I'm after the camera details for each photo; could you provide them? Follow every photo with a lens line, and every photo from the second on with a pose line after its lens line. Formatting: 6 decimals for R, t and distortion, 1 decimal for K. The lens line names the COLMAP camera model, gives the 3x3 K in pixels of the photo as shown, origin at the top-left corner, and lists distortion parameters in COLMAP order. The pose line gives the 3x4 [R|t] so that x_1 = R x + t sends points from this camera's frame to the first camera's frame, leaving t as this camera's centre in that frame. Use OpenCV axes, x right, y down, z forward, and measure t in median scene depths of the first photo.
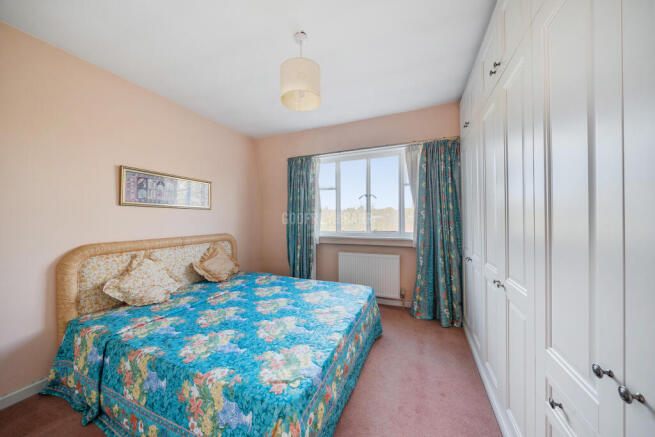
lens RADIAL K [[222.9, 0, 326.5], [0, 222.9, 218.0], [0, 0, 1]] dist [0.001331, 0.000138]
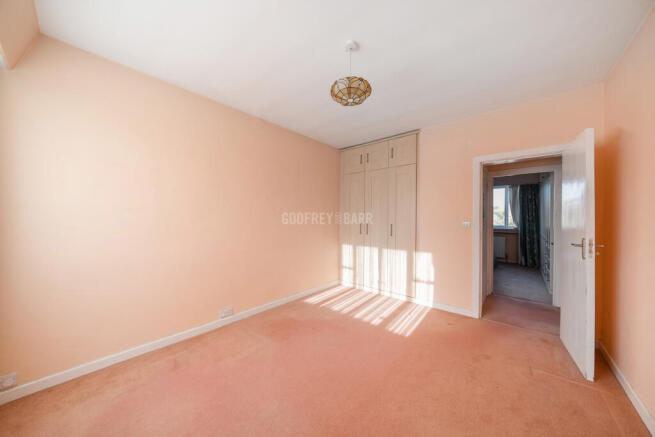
lens RADIAL K [[222.9, 0, 329.2], [0, 222.9, 219.7], [0, 0, 1]] dist [0.001331, 0.000138]
pose [[0.947951, 0.007918, -0.318317, -0.669527], [-0.002420, 0.999841, 0.017665, -0.032567], [0.318407, -0.015975, 0.947820, -1.756831]]
